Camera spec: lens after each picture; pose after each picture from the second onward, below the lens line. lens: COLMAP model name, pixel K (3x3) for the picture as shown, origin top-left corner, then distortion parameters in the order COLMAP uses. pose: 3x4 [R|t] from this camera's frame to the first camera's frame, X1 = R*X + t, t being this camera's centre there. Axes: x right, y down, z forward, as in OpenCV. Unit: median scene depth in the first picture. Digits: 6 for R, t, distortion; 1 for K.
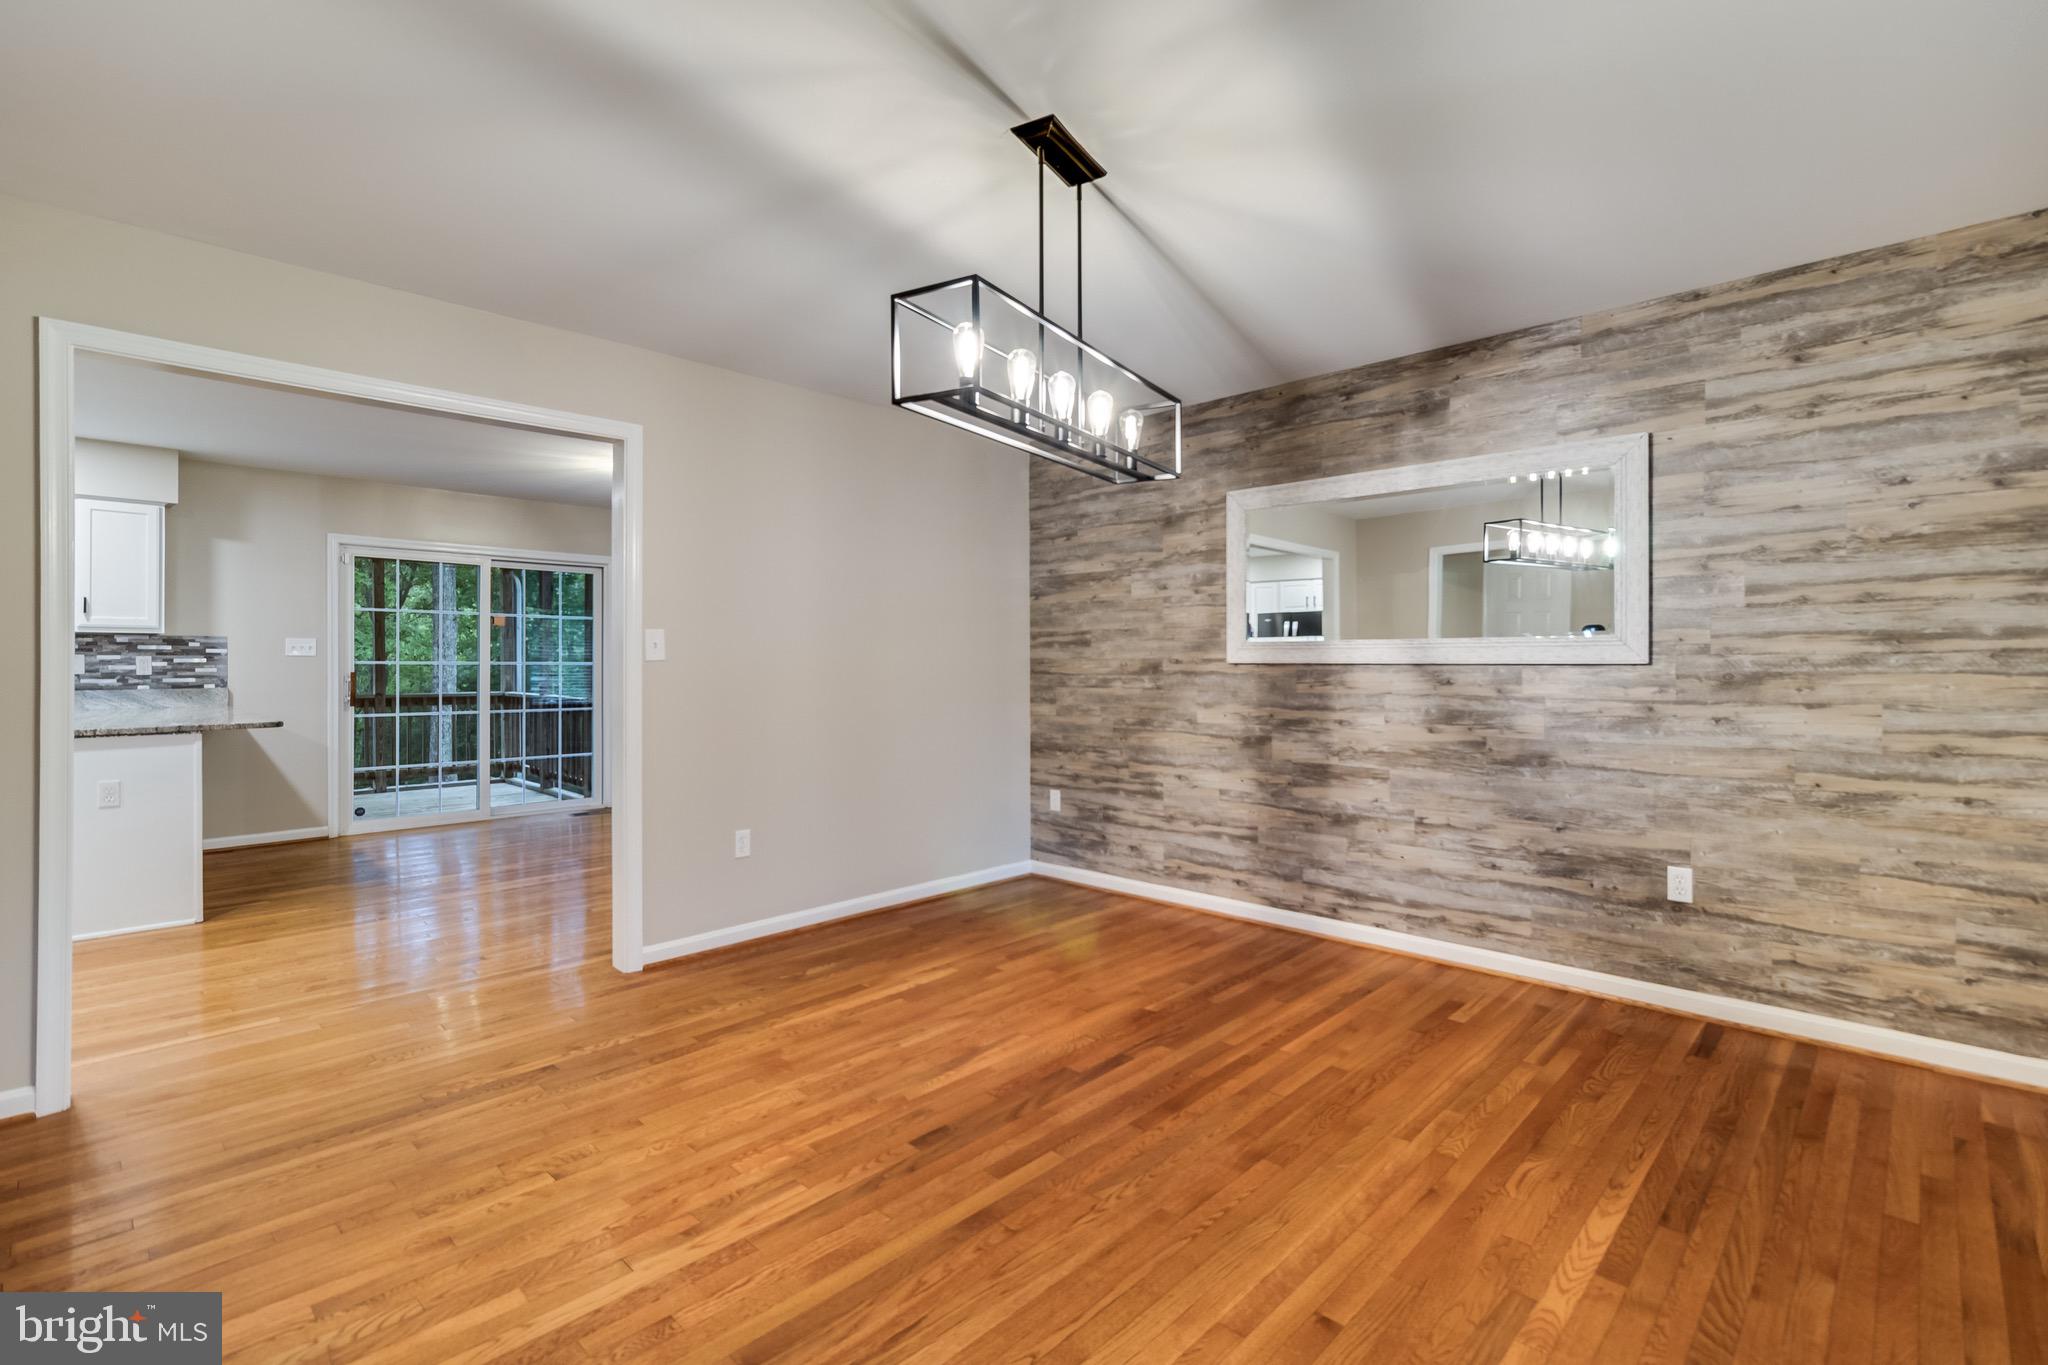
lens RADIAL K [[936.0, 0, 1029.8], [0, 936.0, 662.3], [0, 0, 1]] dist [-0.004147, -0.000393]
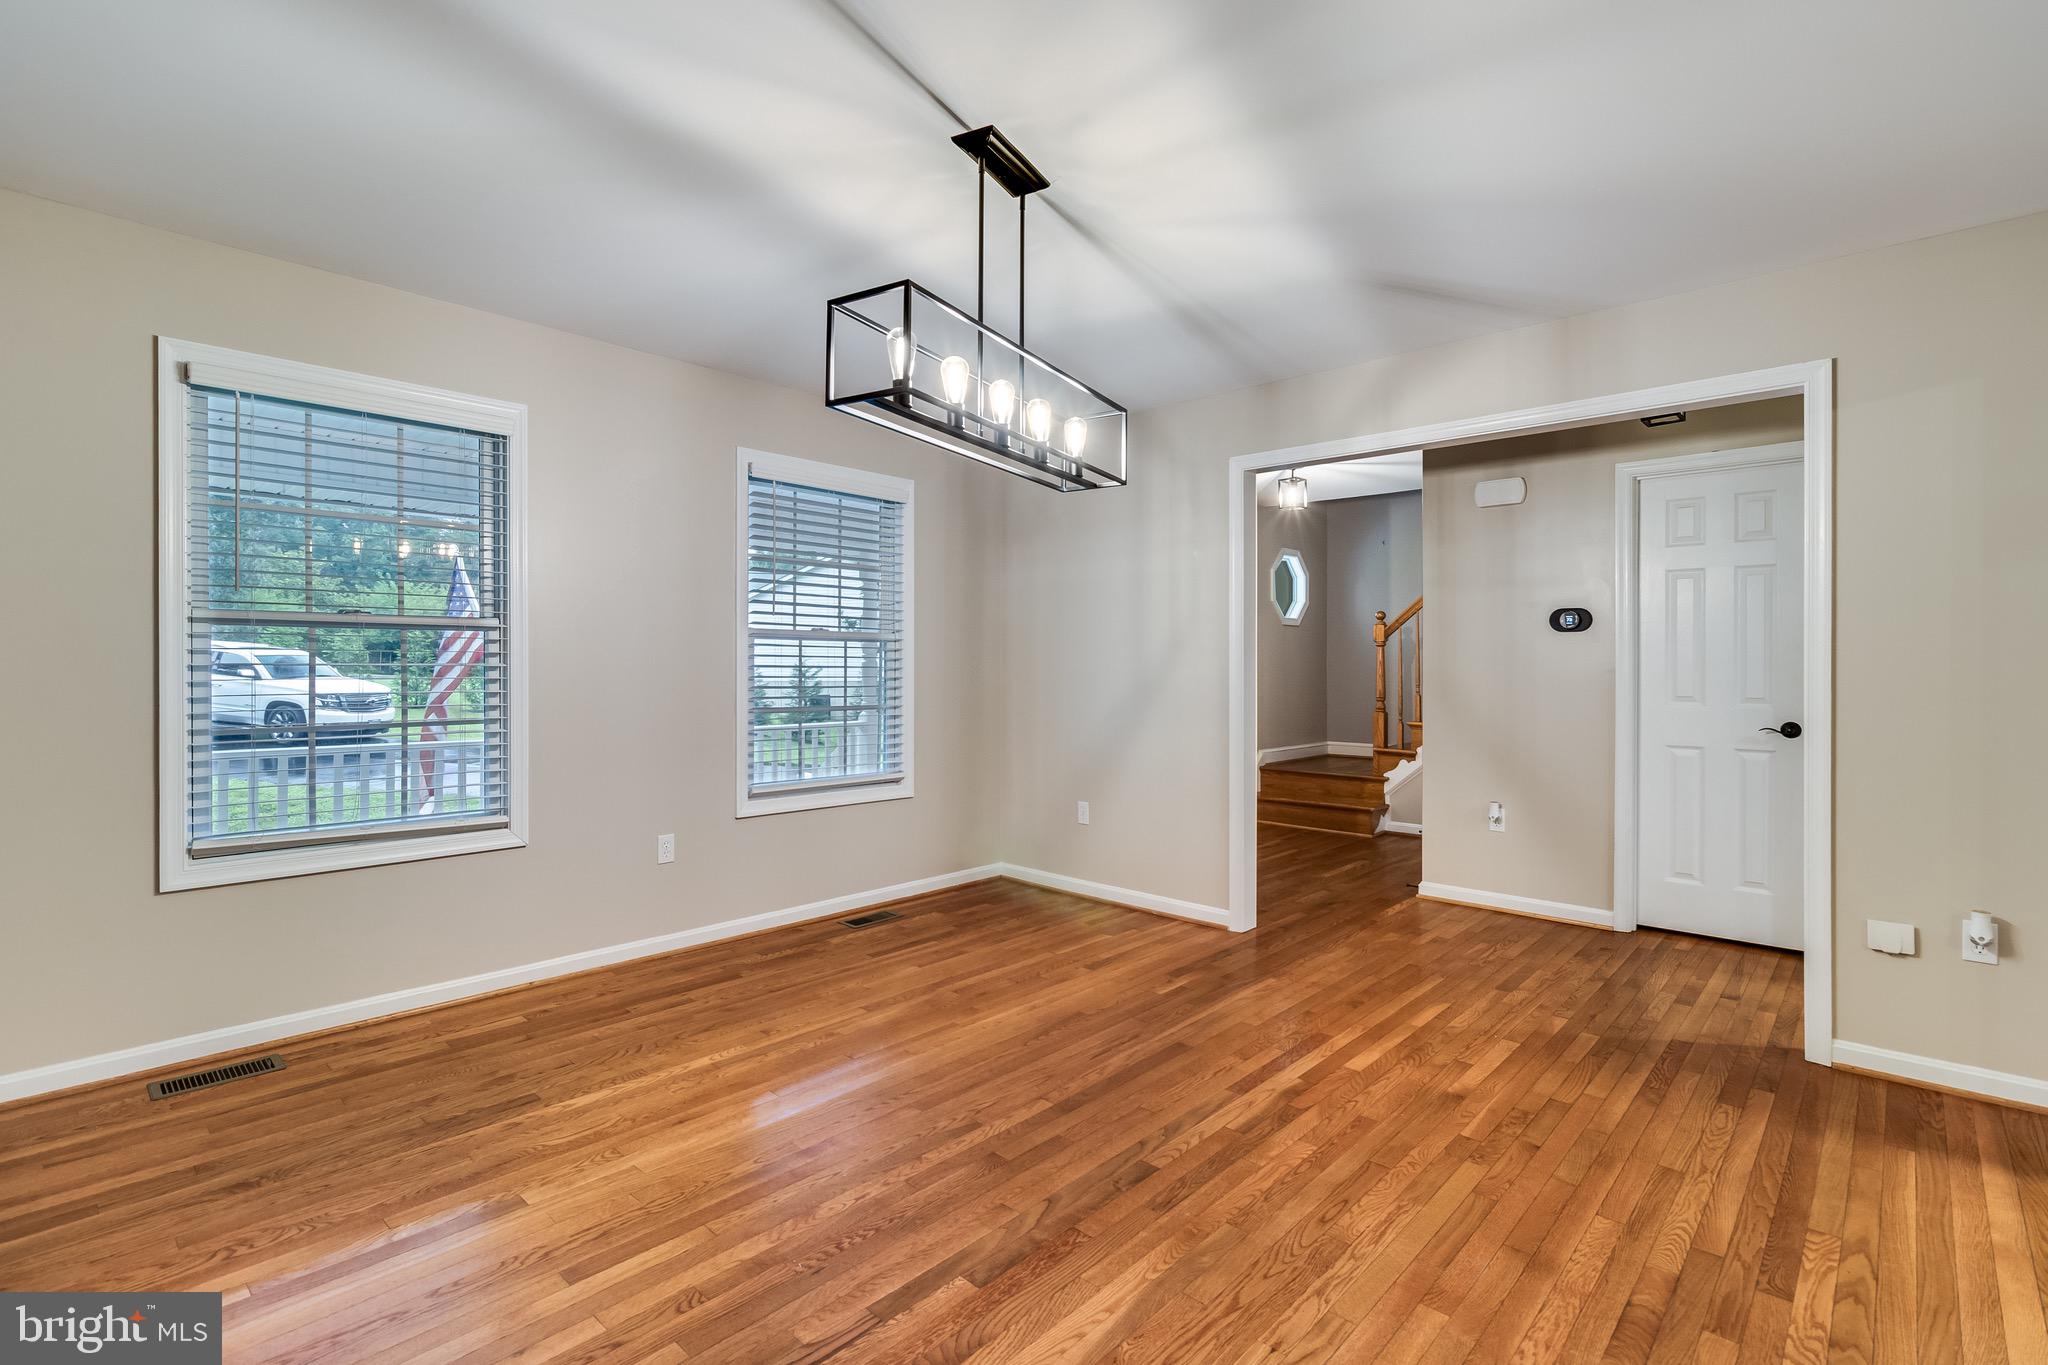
lens RADIAL K [[942.7, 0, 1025.1], [0, 942.7, 669.4], [0, 0, 1]] dist [-0.003618, 0.000017]
pose [[-0.999923, -0.001410, -0.012365, 0.018293], [-0.001466, 0.999989, 0.004523, 0.000872], [0.012358, 0.004541, -0.999913, 1.874011]]
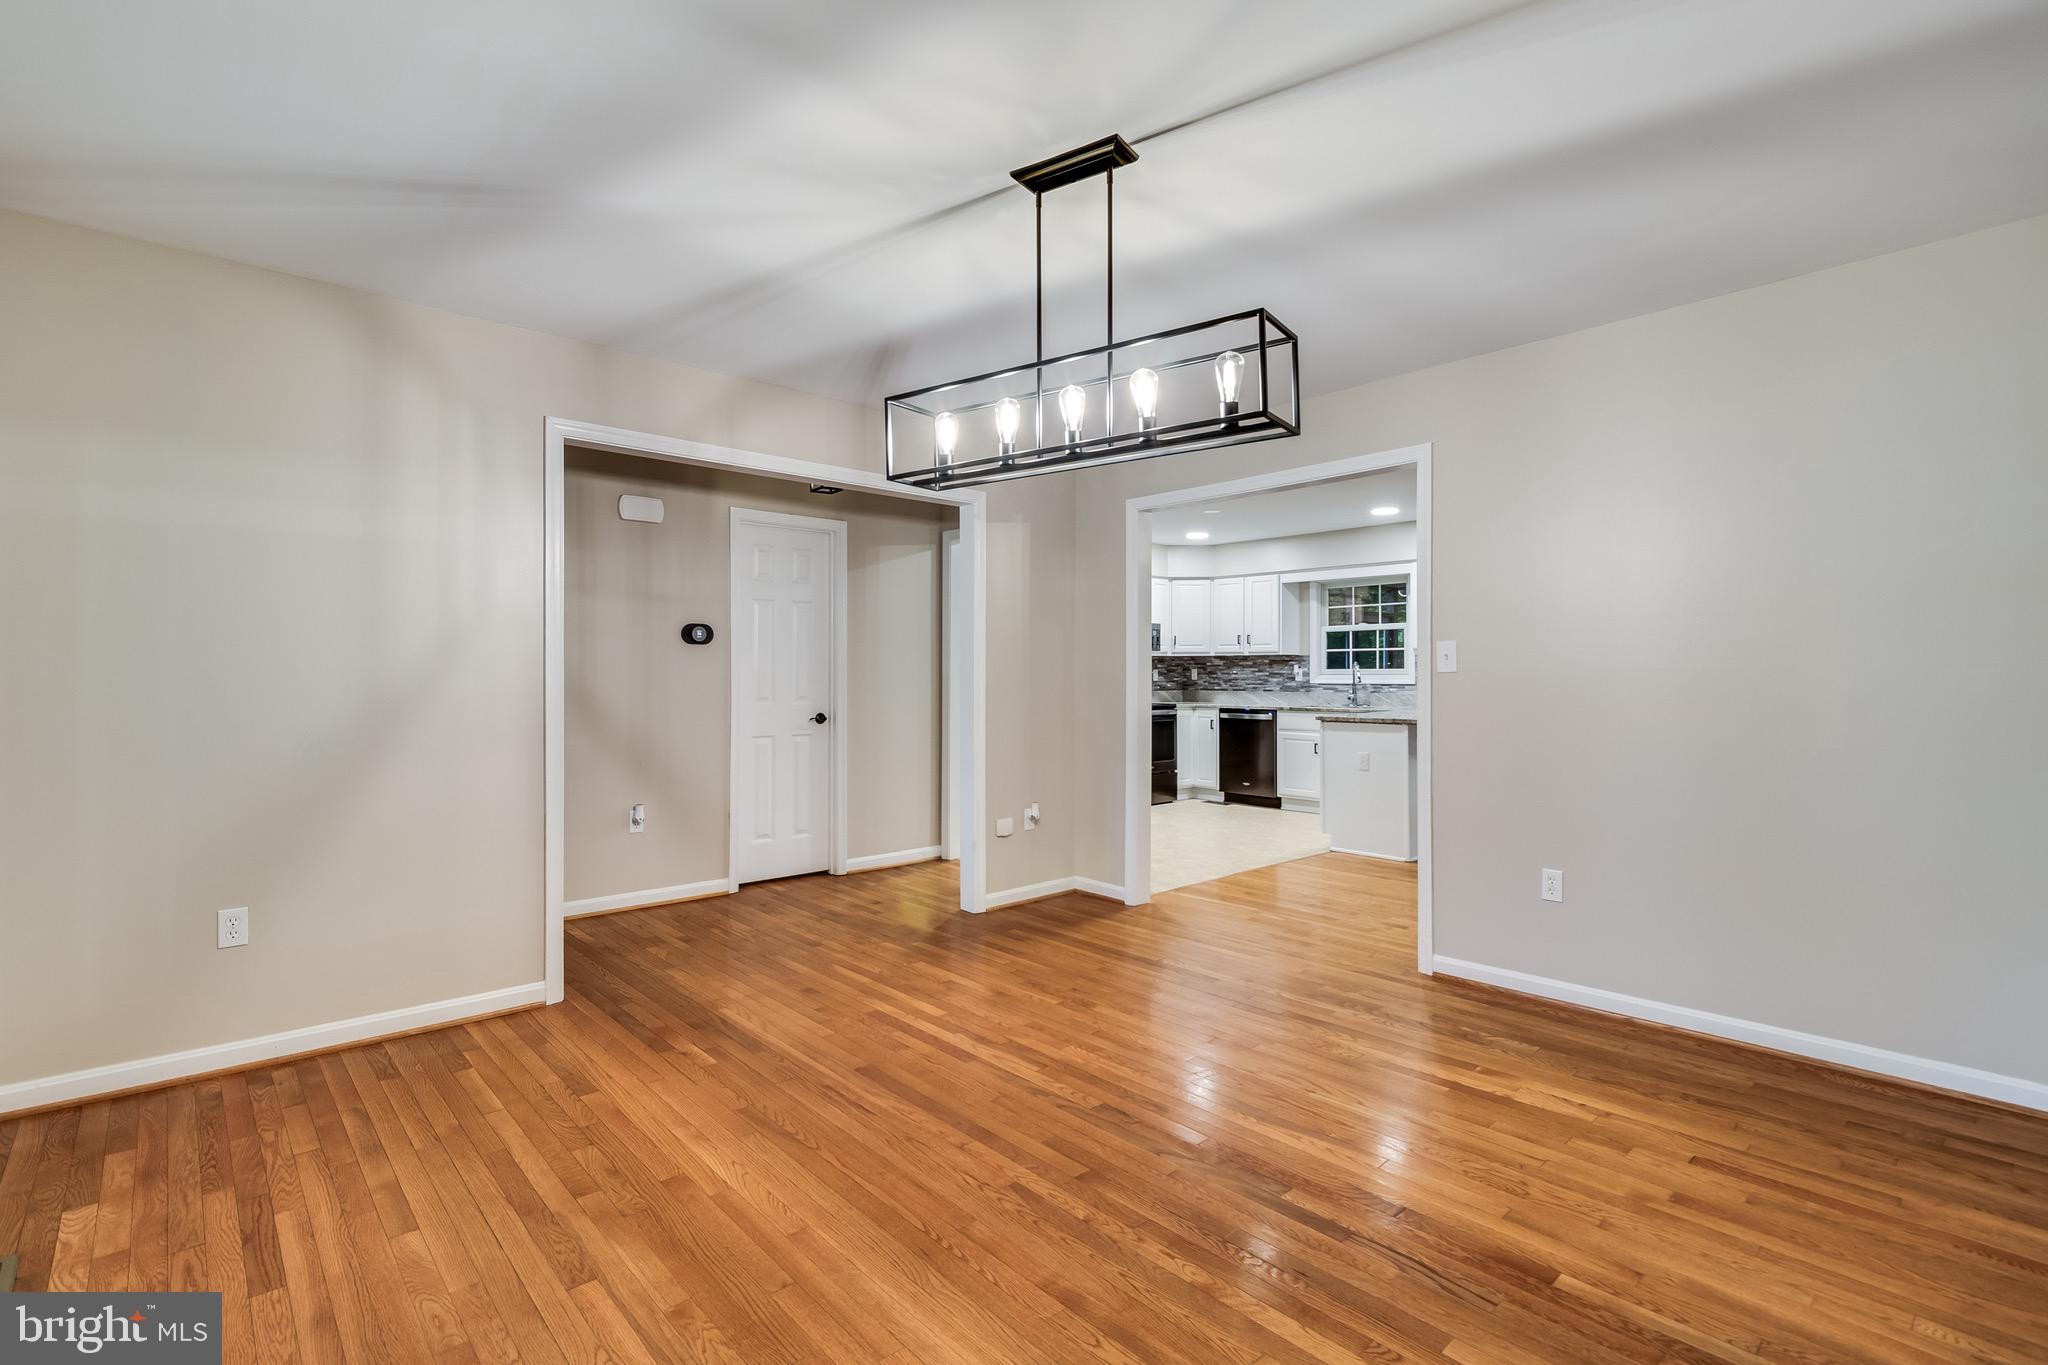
lens RADIAL K [[942.7, 0, 1025.1], [0, 942.7, 669.4], [0, 0, 1]] dist [-0.003618, 0.000017]
pose [[-0.067674, -0.004470, -0.997697, 0.961763], [-0.000091, 0.999990, -0.004475, -0.000376], [0.997707, -0.000212, -0.067674, 0.940886]]
